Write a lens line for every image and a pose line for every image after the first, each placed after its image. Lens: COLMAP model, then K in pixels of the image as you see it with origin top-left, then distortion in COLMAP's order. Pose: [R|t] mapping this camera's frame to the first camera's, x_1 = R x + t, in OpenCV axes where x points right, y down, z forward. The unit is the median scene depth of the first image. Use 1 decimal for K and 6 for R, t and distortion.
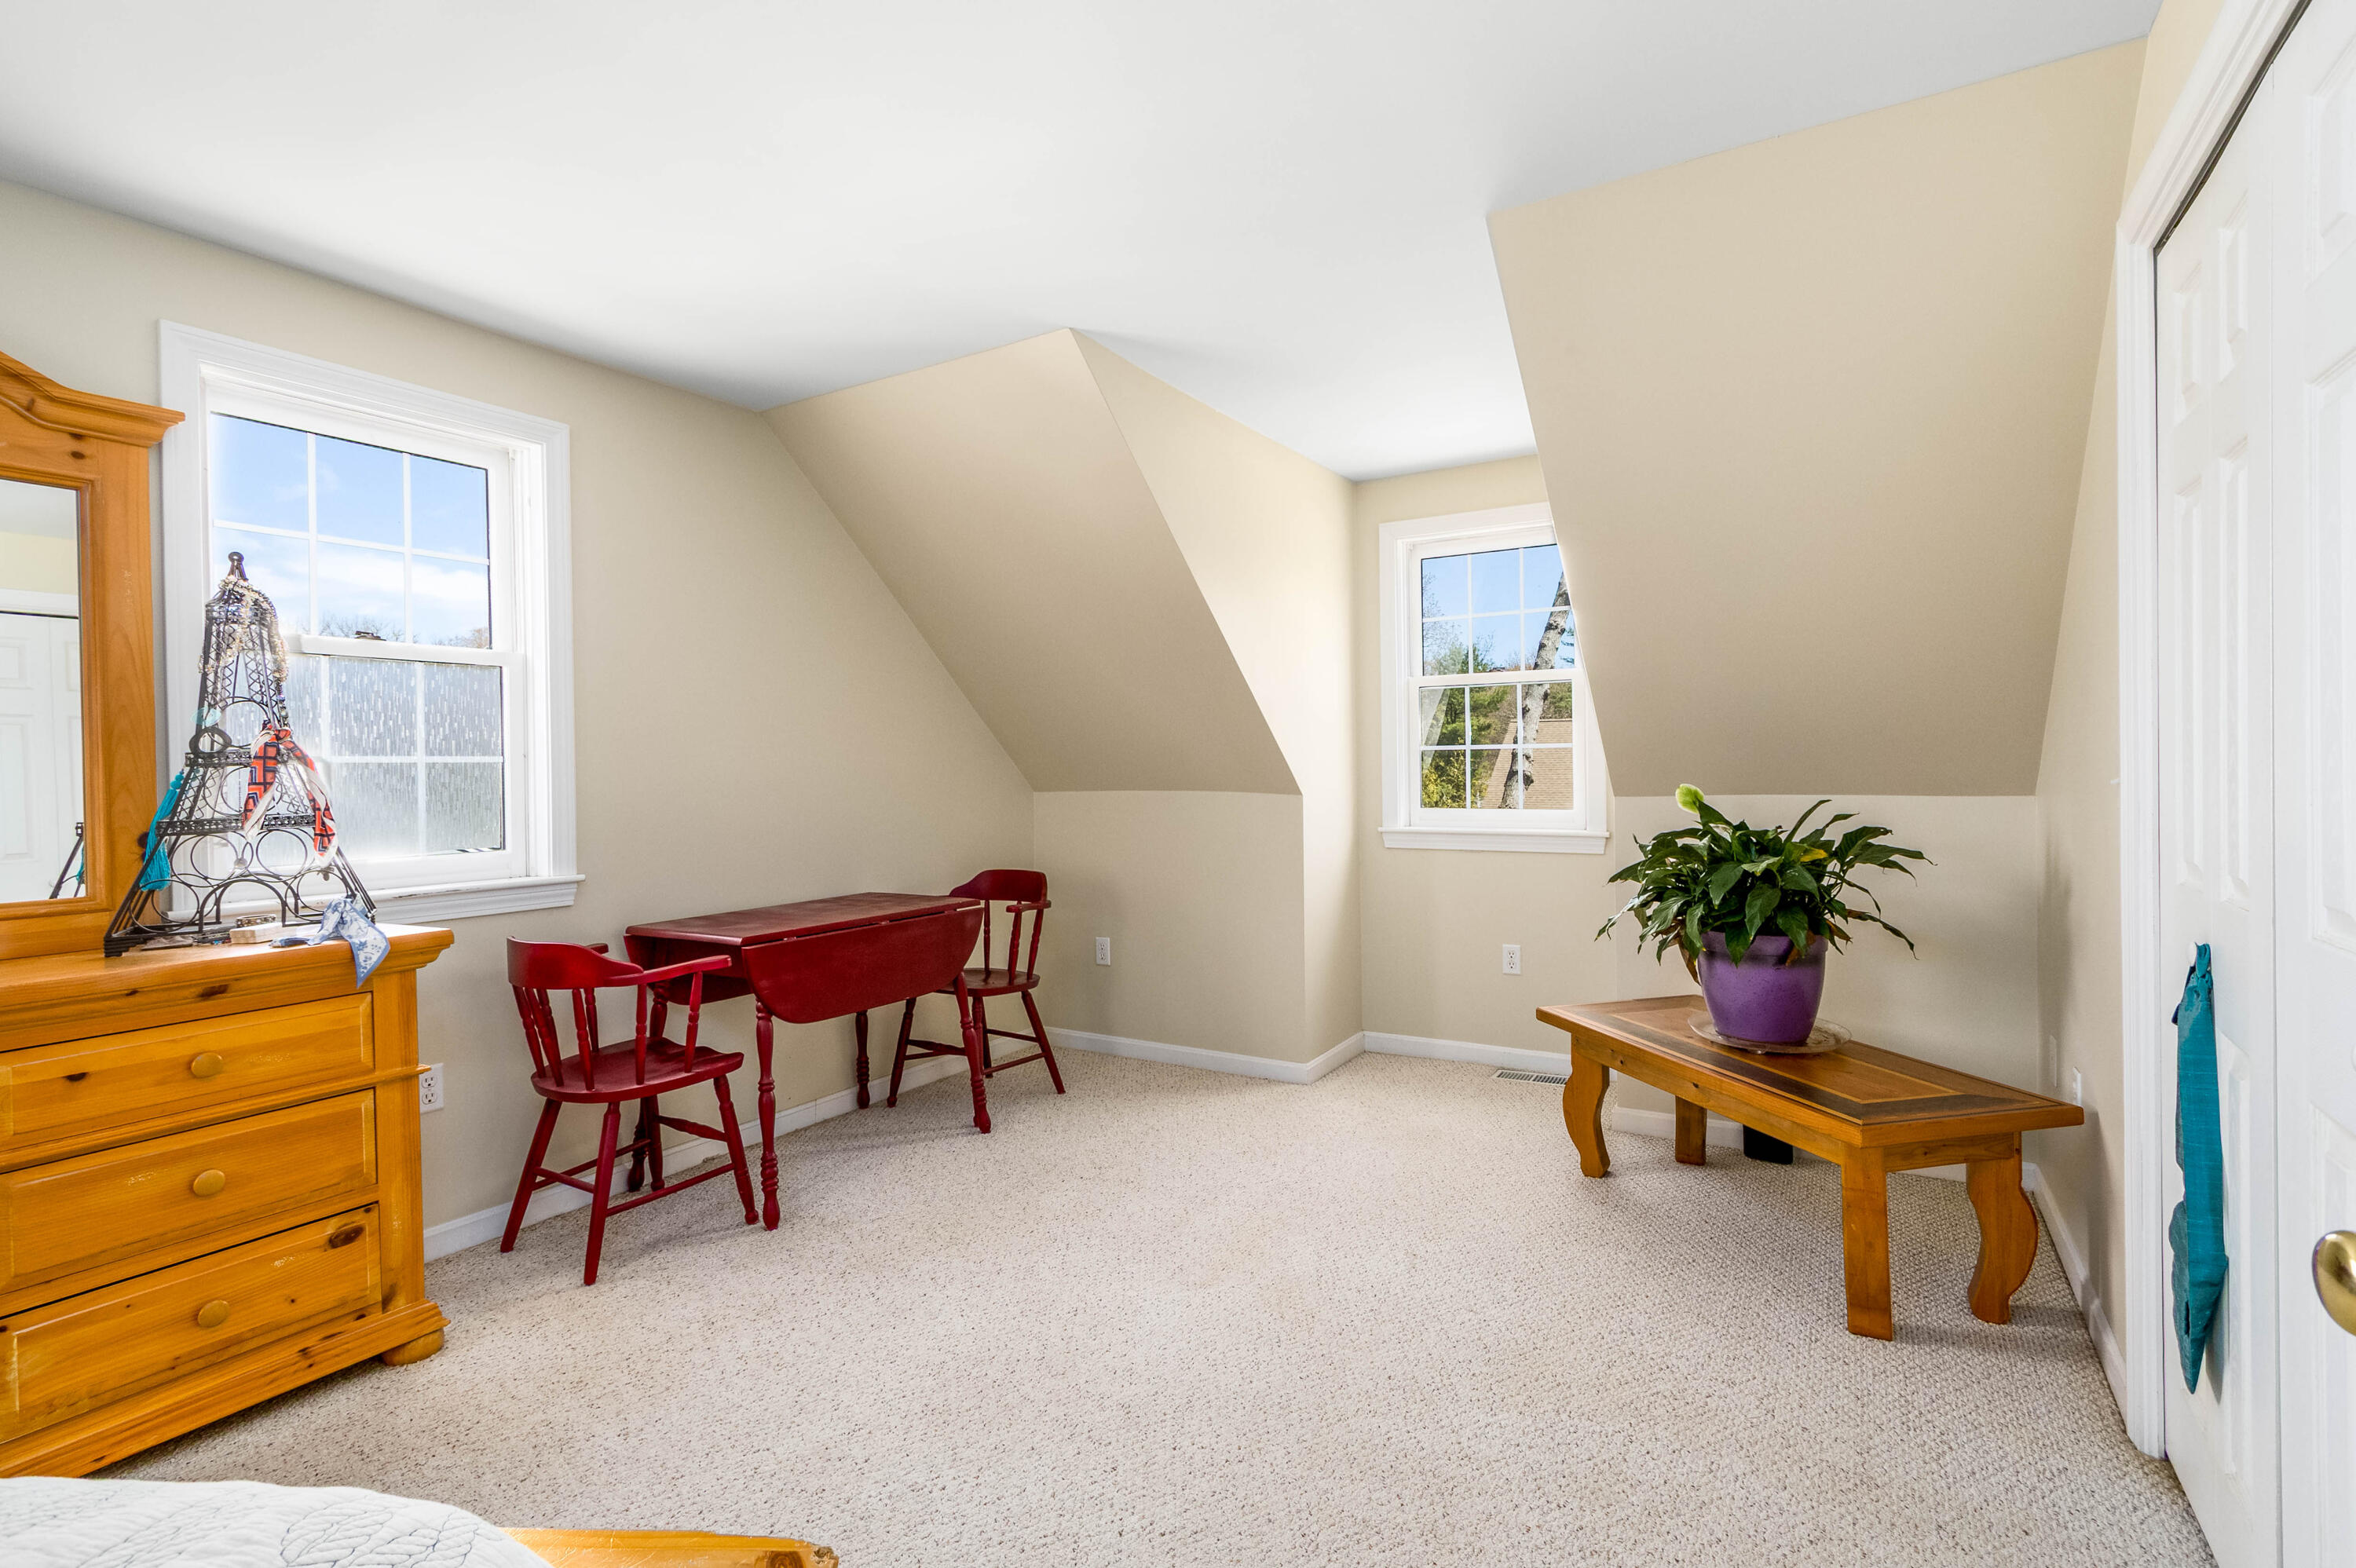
lens RADIAL K [[1115.5, 0, 1144.3], [0, 1115.5, 760.9], [0, 0, 1]] dist [0.003044, -0.000234]
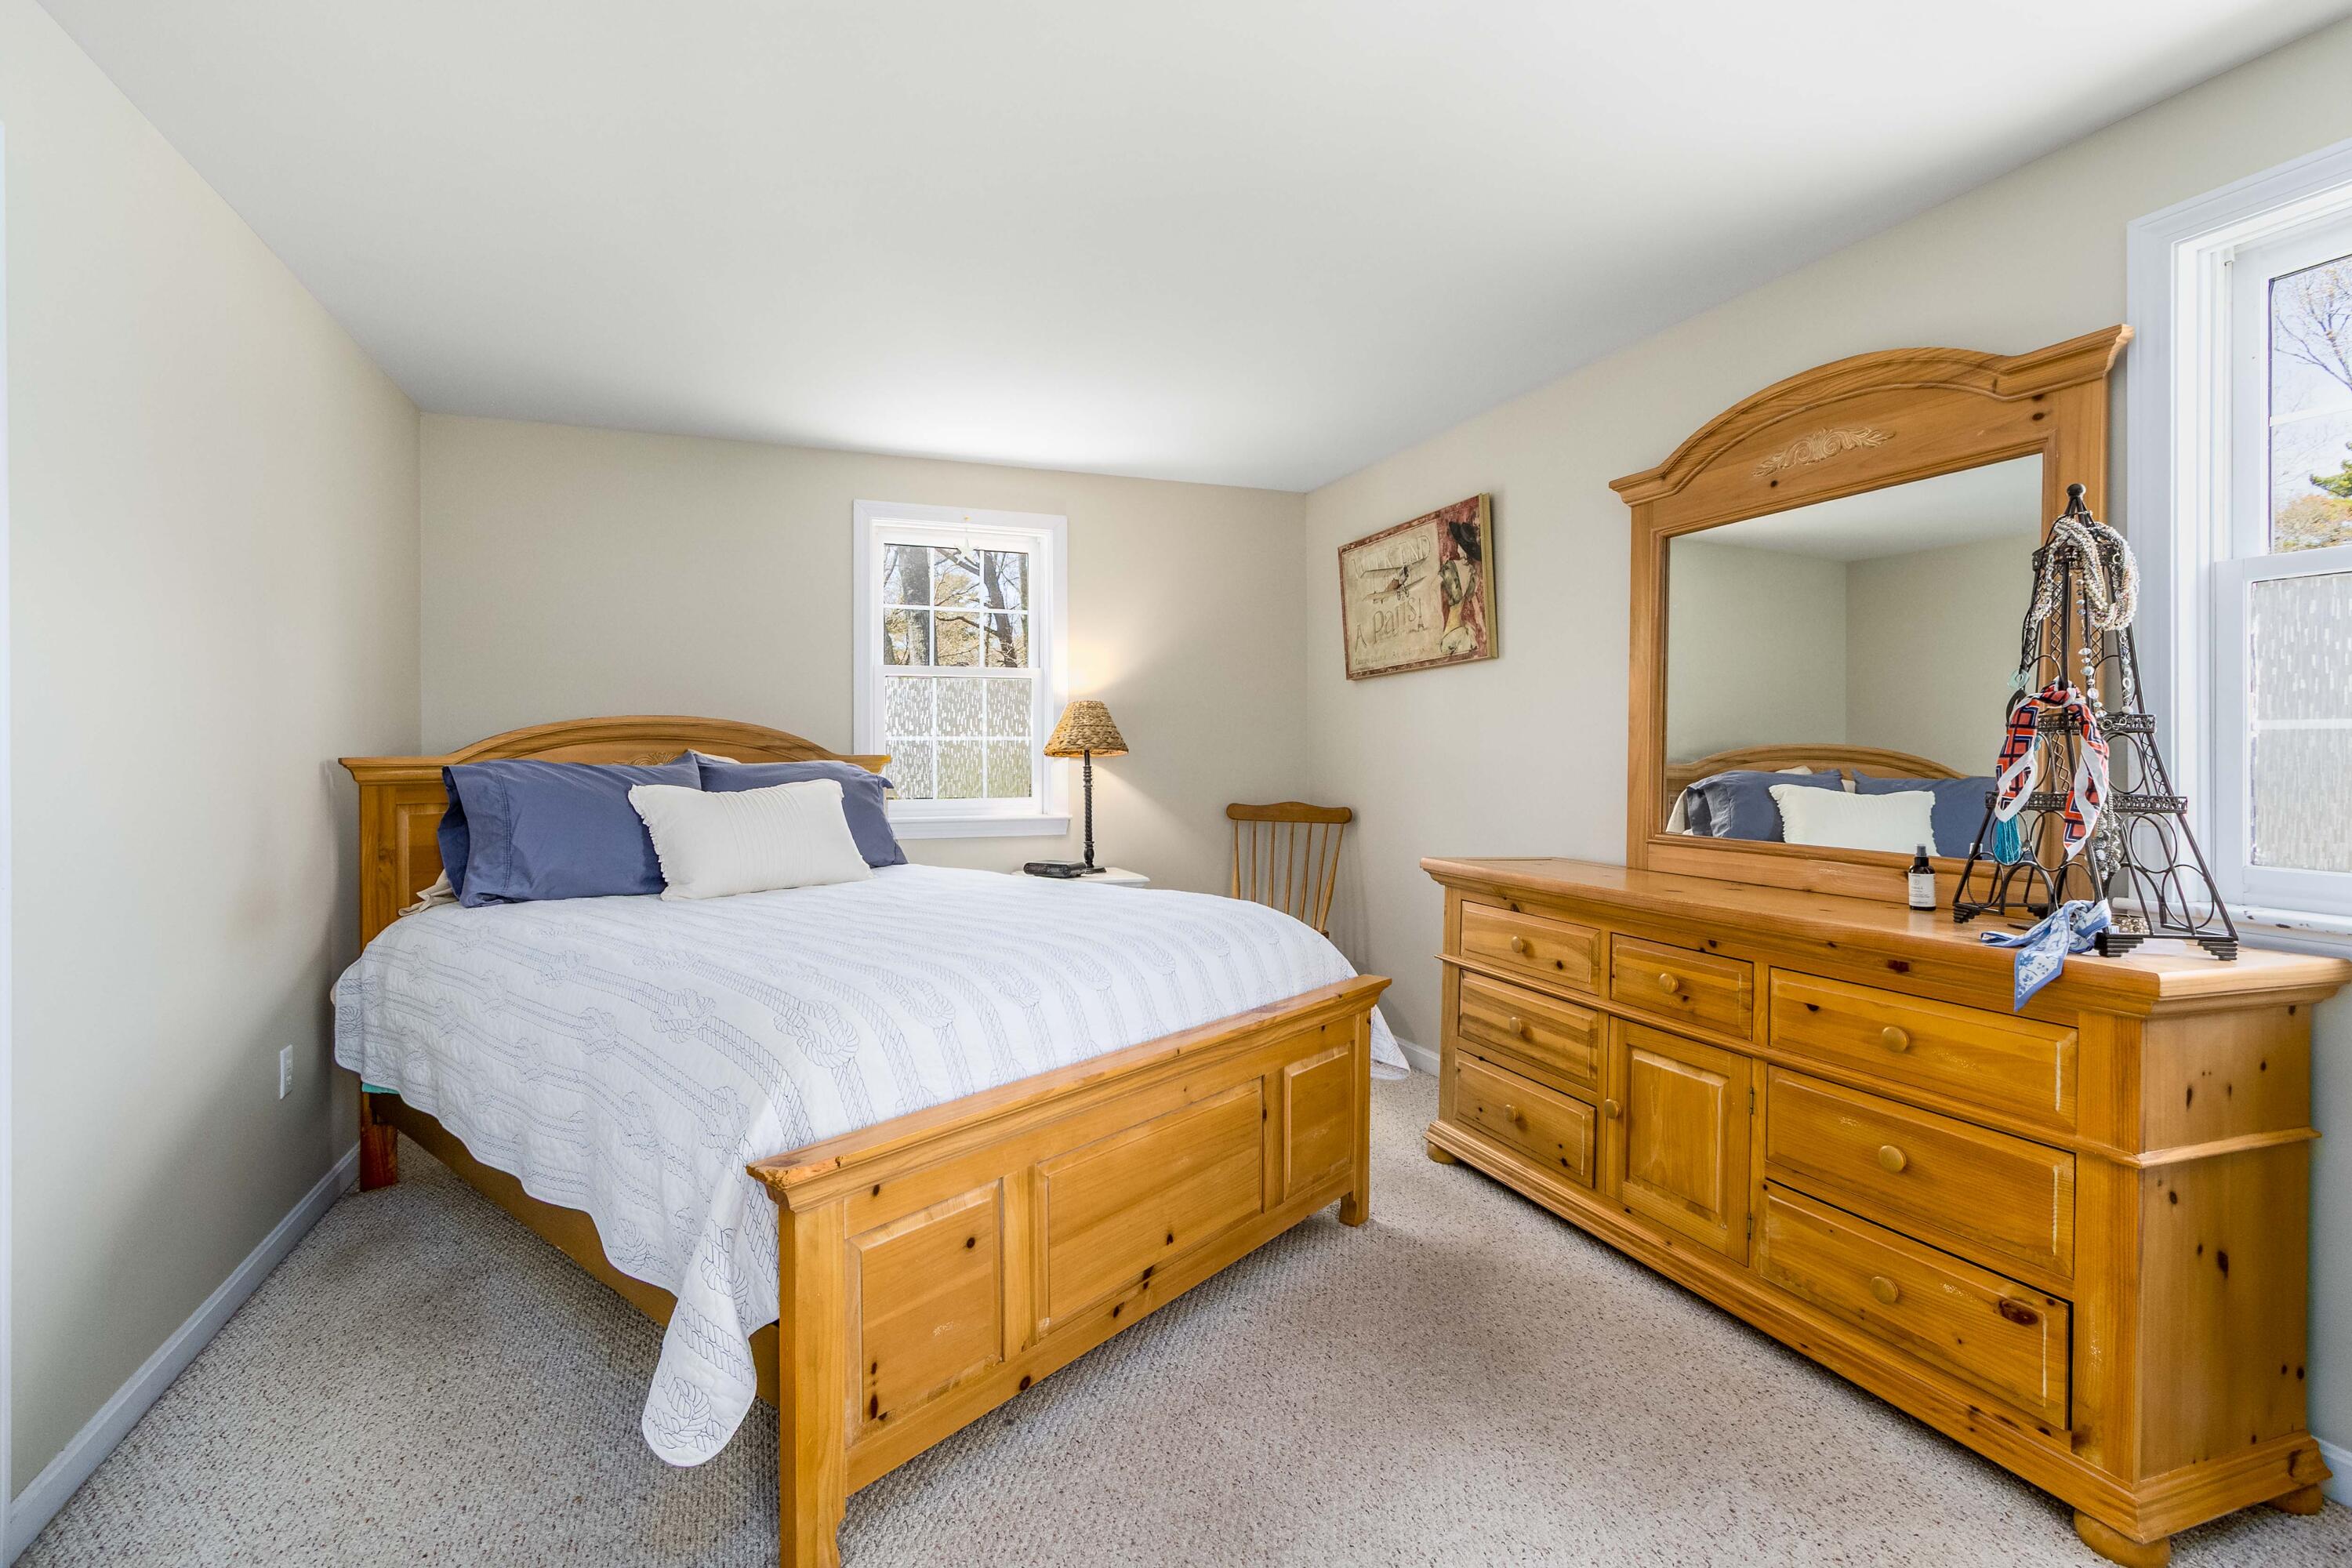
lens RADIAL K [[1141.5, 0, 1165.4], [0, 1141.5, 743.6], [0, 0, 1]] dist [0.018425, -0.008841]
pose [[-0.591630, 0.011155, -0.806133, 0.323093], [0.005806, 0.999937, 0.009576, -0.000232], [0.806189, 0.000985, -0.591657, 0.994448]]
